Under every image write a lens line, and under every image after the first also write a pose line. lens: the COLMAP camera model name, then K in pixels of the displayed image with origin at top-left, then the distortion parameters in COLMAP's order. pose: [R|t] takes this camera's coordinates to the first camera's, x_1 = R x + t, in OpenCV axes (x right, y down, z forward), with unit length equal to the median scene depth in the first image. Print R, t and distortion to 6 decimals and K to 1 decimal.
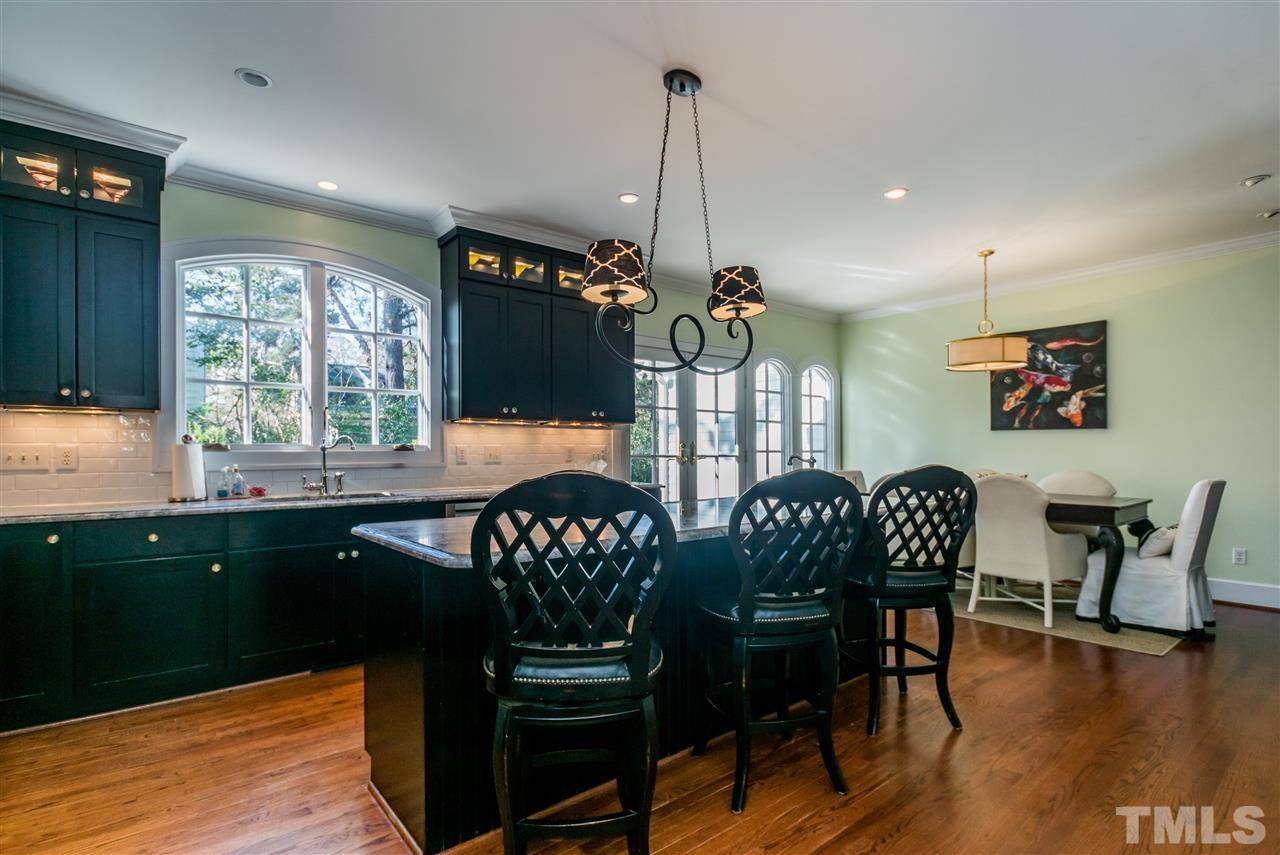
lens RADIAL K [[617.2, 0, 639.0], [0, 617.2, 450.7], [0, 0, 1]] dist [0.001253, 0.000828]
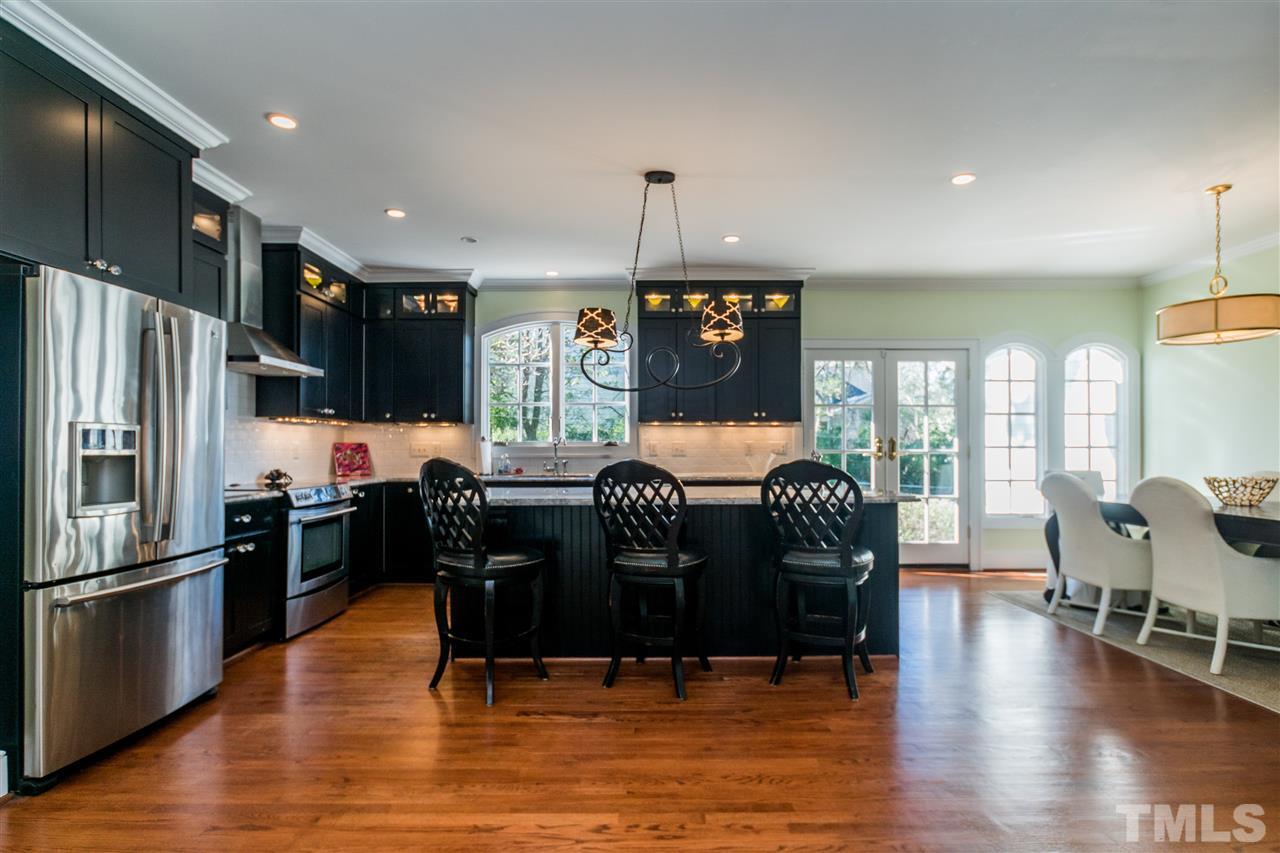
lens RADIAL K [[617.2, 0, 665.2], [0, 617.2, 447.1], [0, 0, 1]] dist [0.001253, 0.000828]
pose [[0.789687, 0.002749, -0.613504, 0.444263], [-0.000137, 0.999991, 0.004305, -0.002516], [0.613510, -0.003315, 0.789680, -0.031075]]
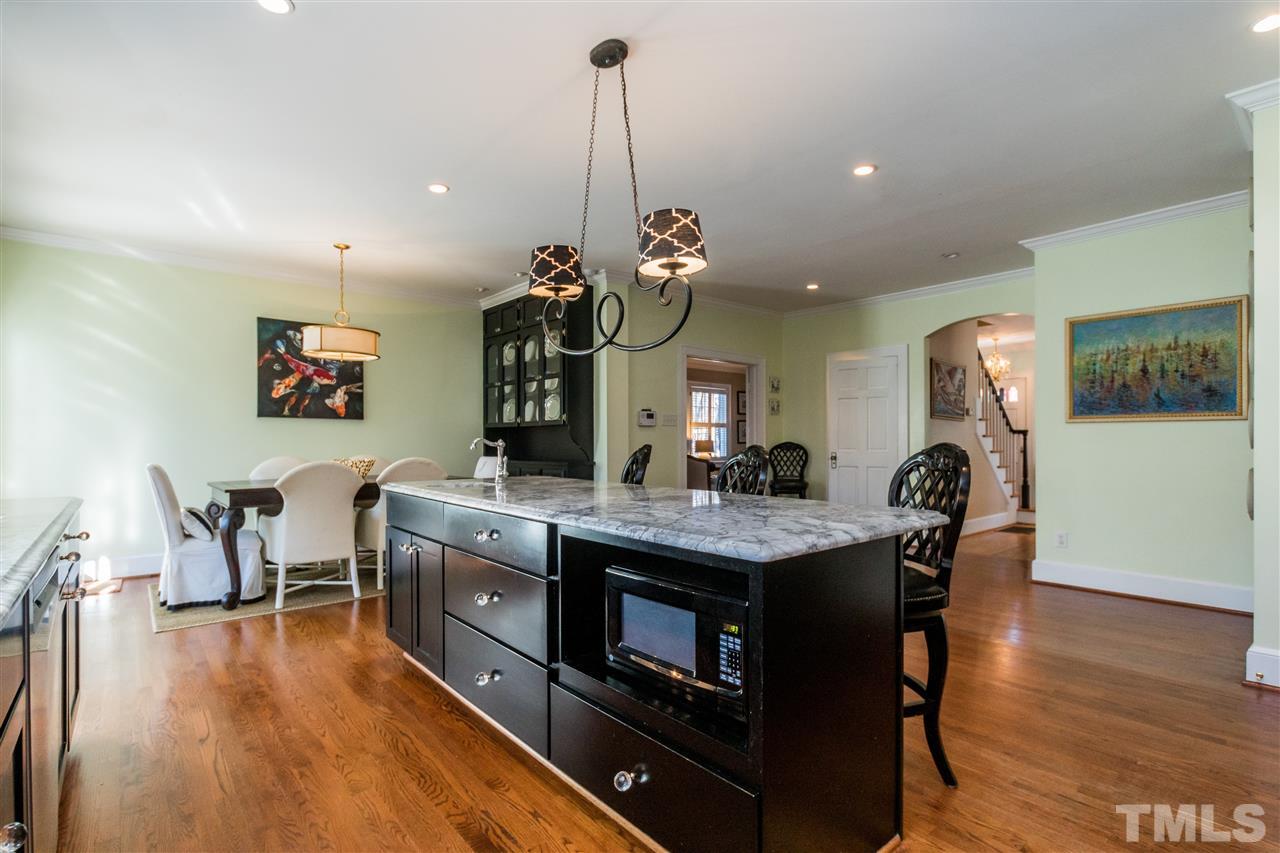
lens RADIAL K [[617.2, 0, 635.4], [0, 617.2, 434.6], [0, 0, 1]] dist [0.001253, 0.000828]
pose [[-0.012113, 0.008244, 0.999893, -0.428398], [0.001102, 0.999966, -0.008232, 0.002974], [-0.999926, 0.001002, -0.012122, 0.475988]]
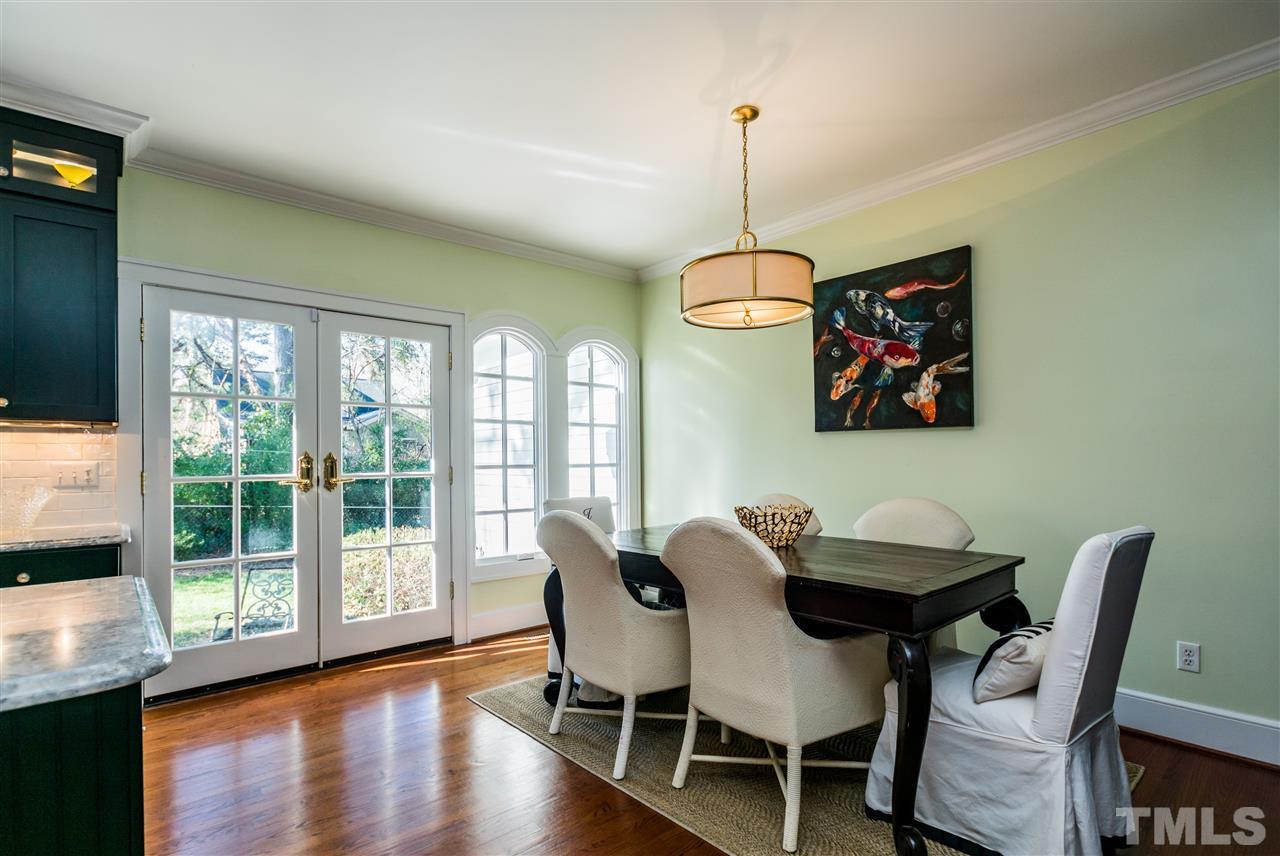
lens RADIAL K [[617.2, 0, 637.3], [0, 617.2, 455.7], [0, 0, 1]] dist [0.001253, 0.000828]
pose [[0.999410, -0.007538, 0.033498, 0.401123], [0.007741, 0.999952, -0.005929, -0.006000], [-0.033451, 0.006185, 0.999421, 0.402811]]
